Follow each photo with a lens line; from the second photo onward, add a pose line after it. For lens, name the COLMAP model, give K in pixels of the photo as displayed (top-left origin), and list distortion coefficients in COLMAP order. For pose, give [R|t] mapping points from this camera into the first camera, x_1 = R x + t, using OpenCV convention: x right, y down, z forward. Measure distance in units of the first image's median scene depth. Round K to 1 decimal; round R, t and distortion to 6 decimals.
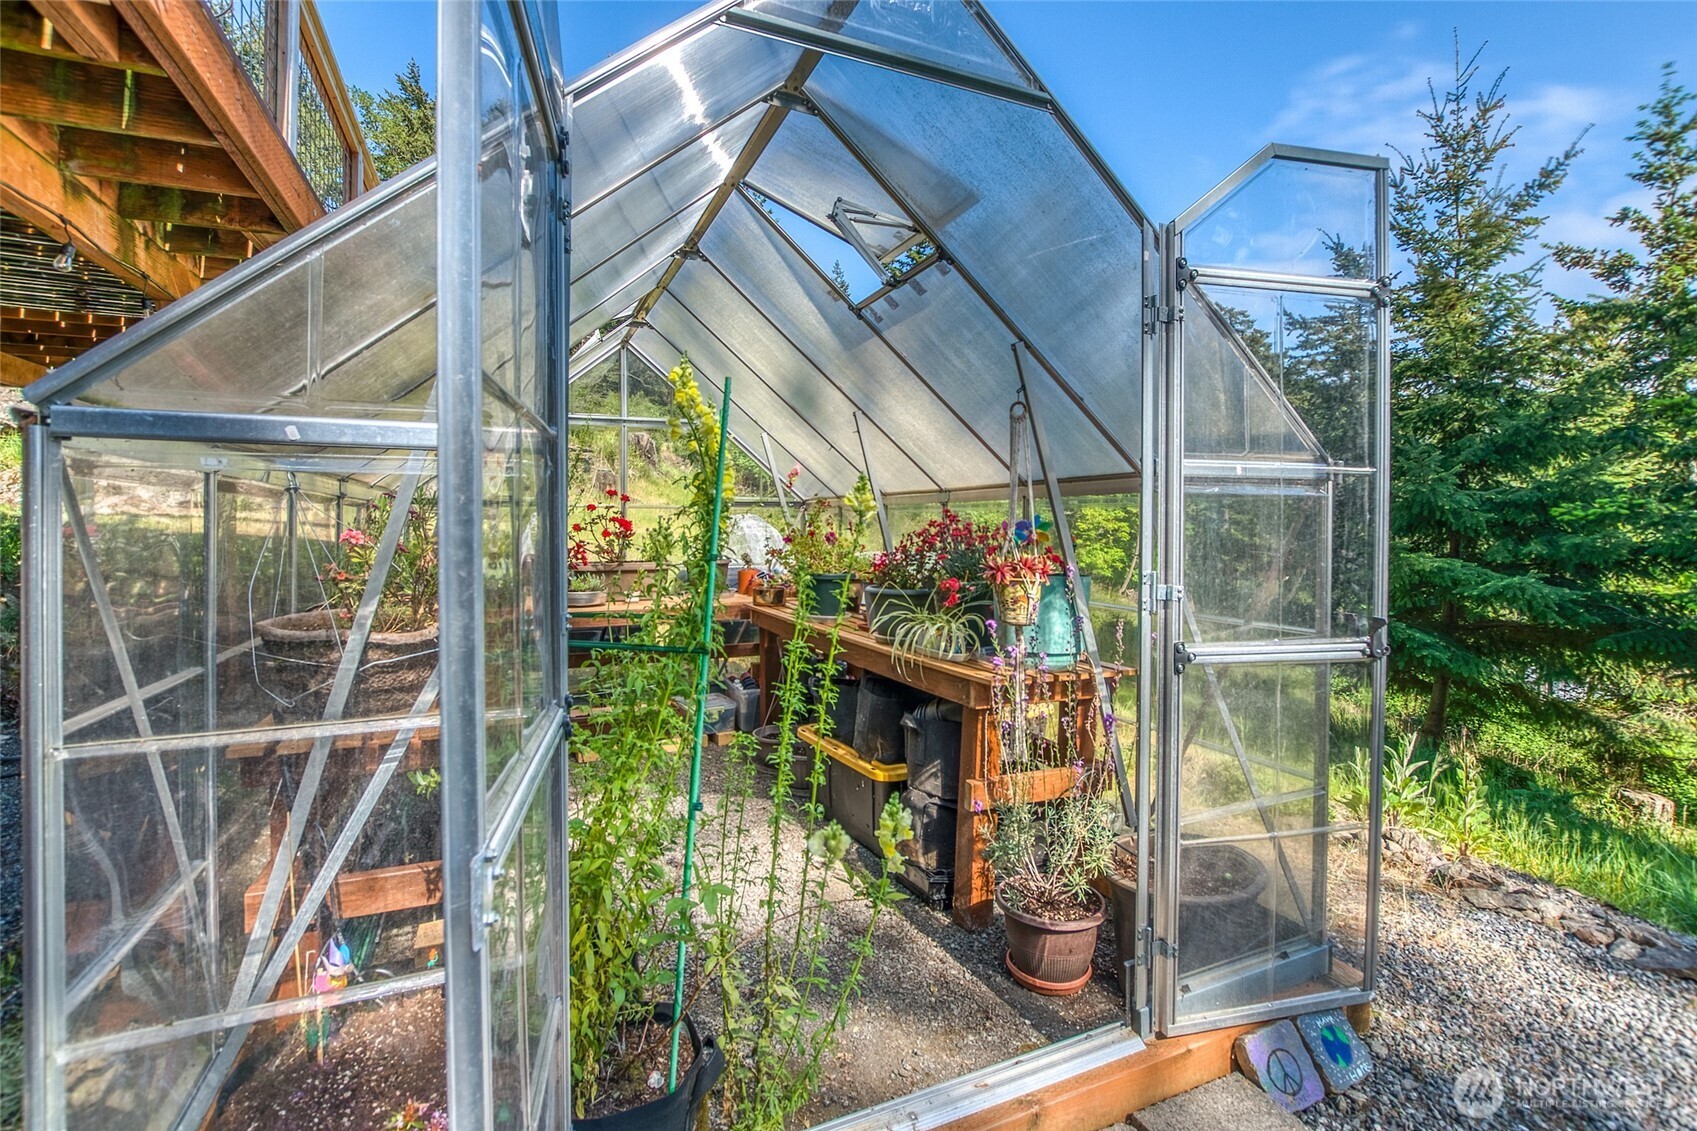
lens RADIAL K [[762.9, 0, 851.1], [0, 762.9, 534.1], [0, 0, 1]] dist [-0.024345, 0.007165]
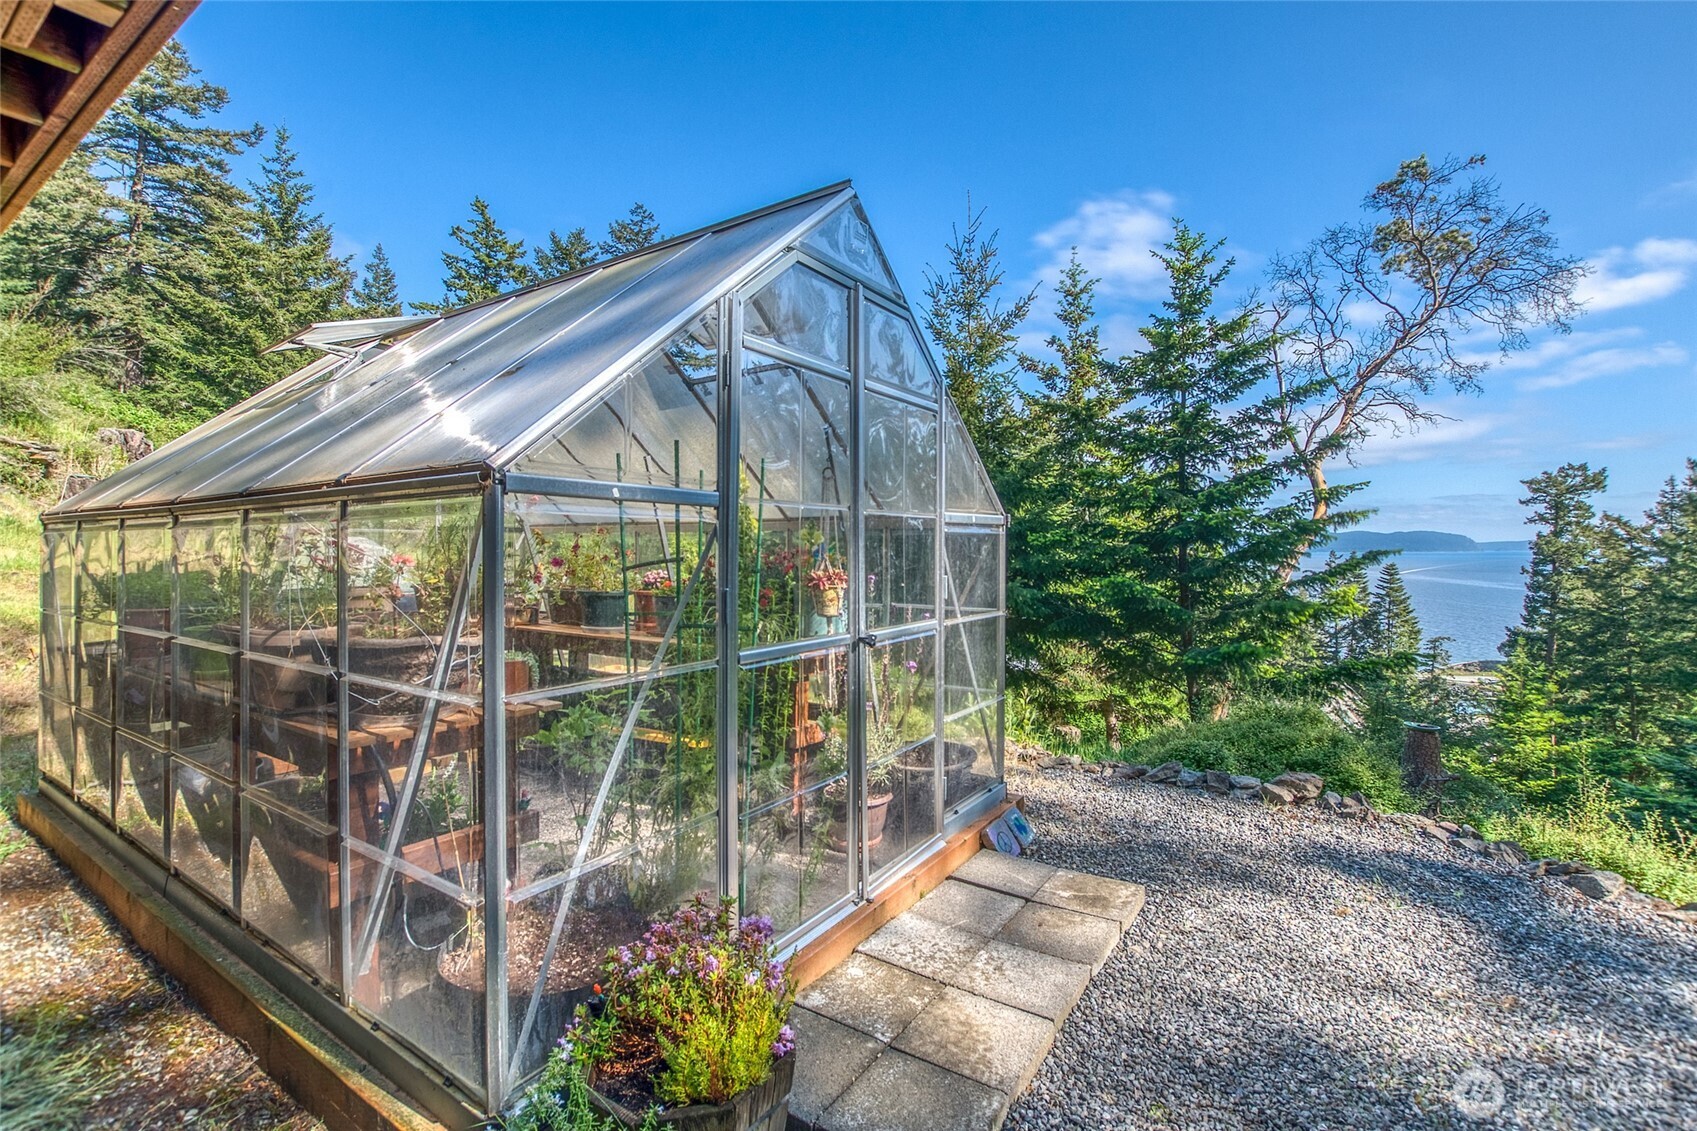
lens RADIAL K [[742.7, 0, 865.7], [0, 742.7, 549.3], [0, 0, 1]] dist [-0.000092, 0.000200]
pose [[0.843121, -0.001224, 0.537723, -0.097312], [0.007035, 0.999937, -0.008754, 0.000113], [-0.537678, 0.011163, 0.843076, -0.052520]]
